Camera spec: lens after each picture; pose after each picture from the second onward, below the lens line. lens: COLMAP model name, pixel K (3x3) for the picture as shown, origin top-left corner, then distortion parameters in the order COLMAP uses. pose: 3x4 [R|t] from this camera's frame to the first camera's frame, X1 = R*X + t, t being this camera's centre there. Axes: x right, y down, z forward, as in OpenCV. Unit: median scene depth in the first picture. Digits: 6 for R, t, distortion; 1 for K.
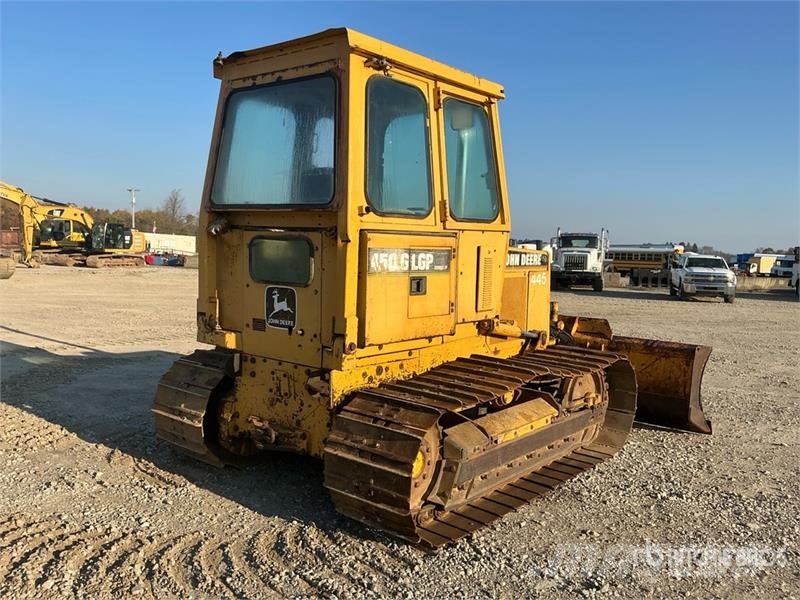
lens RADIAL K [[646.8, 0, 352.7], [0, 646.8, 298.5], [0, 0, 1]] dist [0.024752, -0.051813]
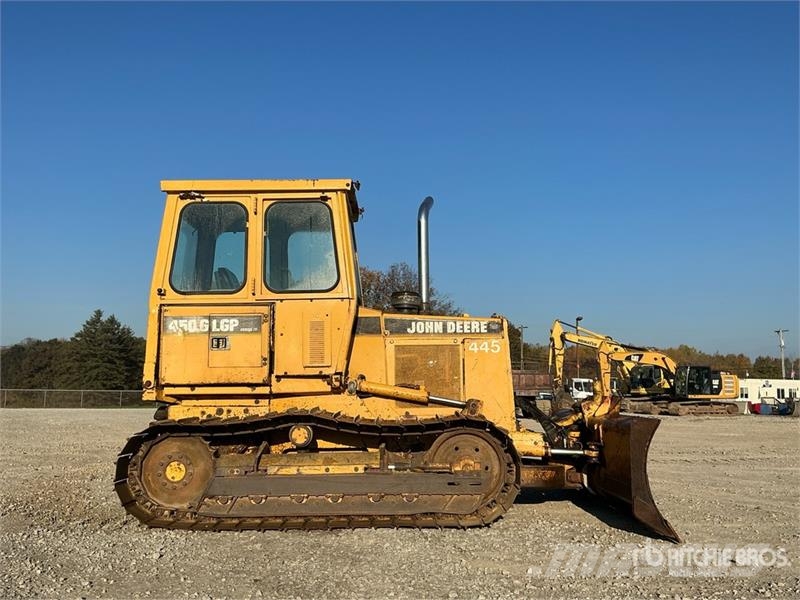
lens RADIAL K [[708.4, 0, 407.4], [0, 708.4, 293.9], [0, 0, 1]] dist [0.092224, -0.032857]
pose [[0.670488, -0.127658, -0.730855, 1.283449], [-0.041950, 0.976987, -0.209134, 0.153284], [0.740733, 0.170882, 0.649703, 0.274658]]
